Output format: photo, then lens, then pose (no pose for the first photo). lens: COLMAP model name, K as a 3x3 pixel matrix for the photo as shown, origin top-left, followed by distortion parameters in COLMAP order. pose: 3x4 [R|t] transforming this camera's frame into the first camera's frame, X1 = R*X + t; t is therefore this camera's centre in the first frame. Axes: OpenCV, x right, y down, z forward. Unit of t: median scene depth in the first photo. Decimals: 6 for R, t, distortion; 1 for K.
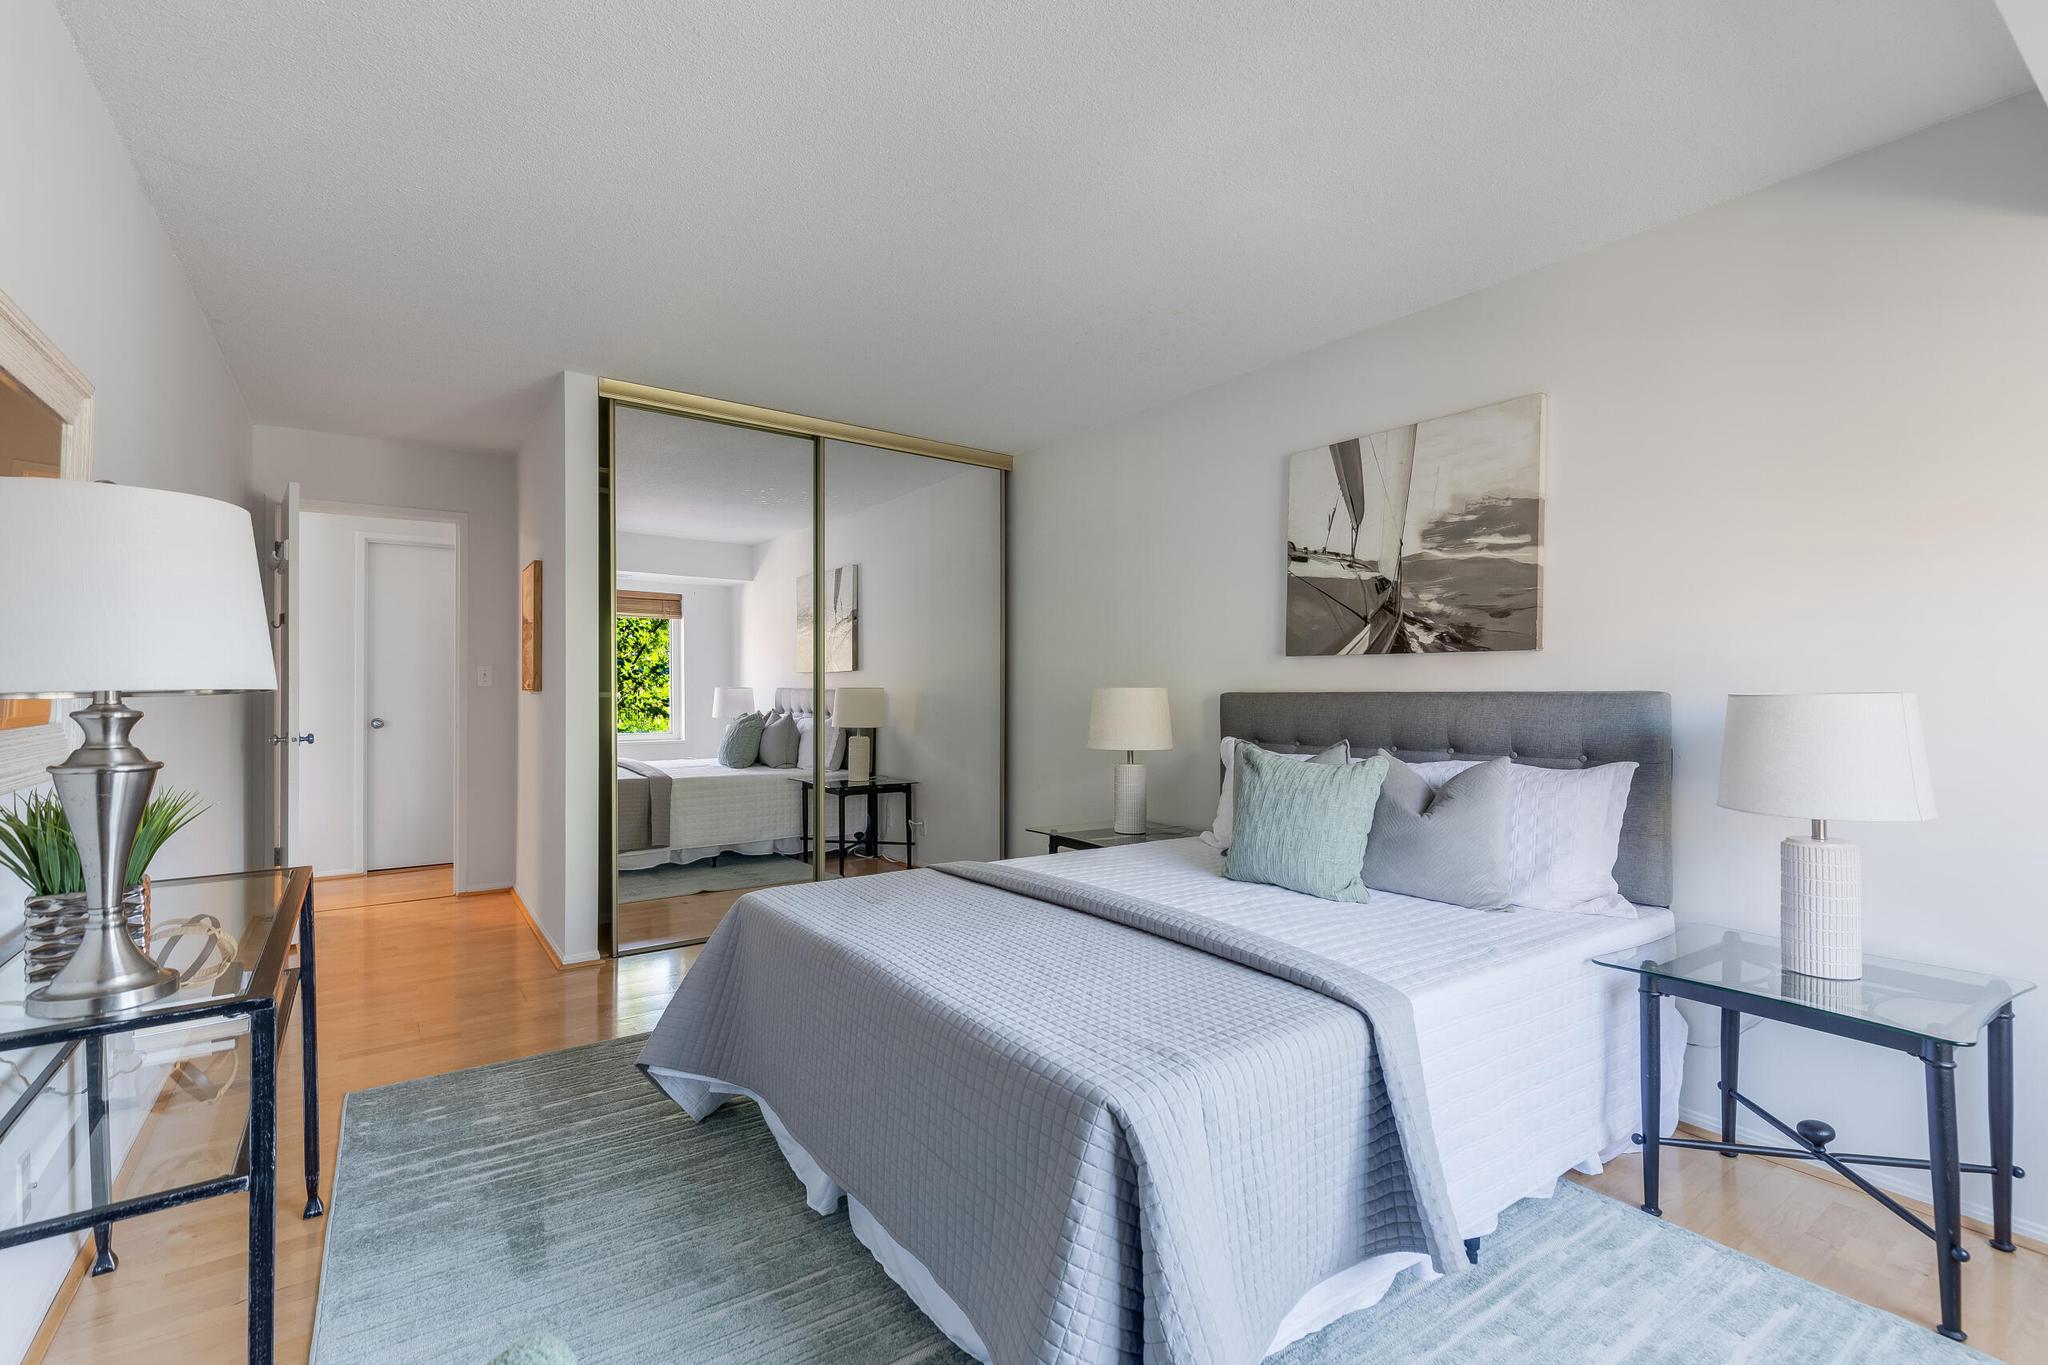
lens RADIAL K [[921.5, 0, 1022.7], [0, 921.5, 674.6], [0, 0, 1]] dist [0.004610, -0.000302]
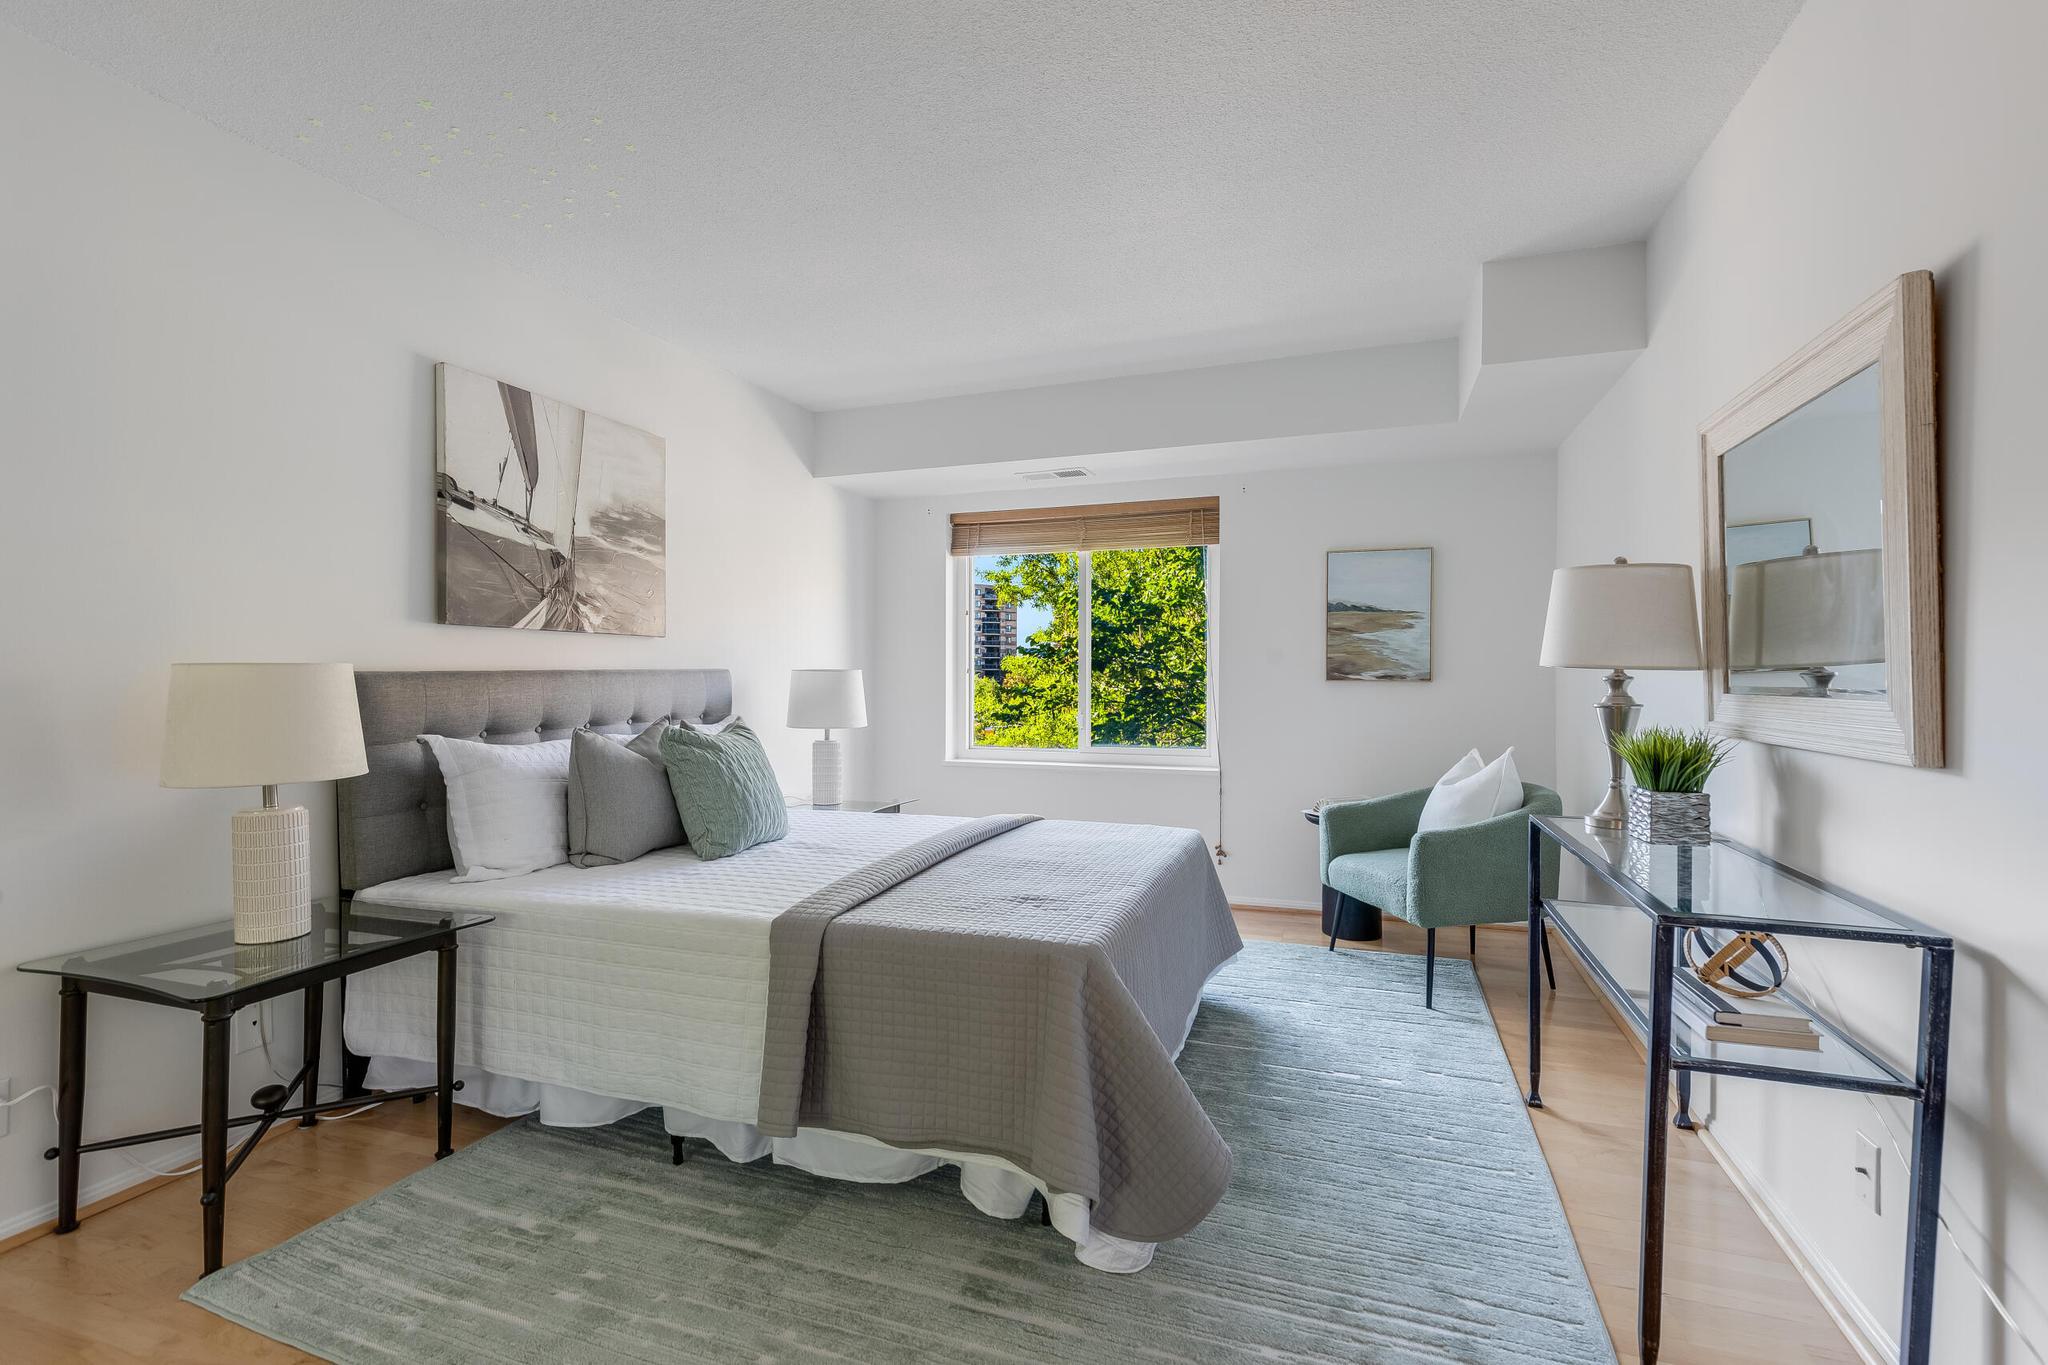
lens RADIAL K [[921.5, 0, 1022.7], [0, 921.5, 674.6], [0, 0, 1]] dist [0.004610, -0.000302]
pose [[-0.565675, 0.004233, 0.824617, -0.672347], [-0.005021, 0.999951, -0.008578, 0.028658], [-0.824613, -0.008993, -0.565626, 1.129365]]
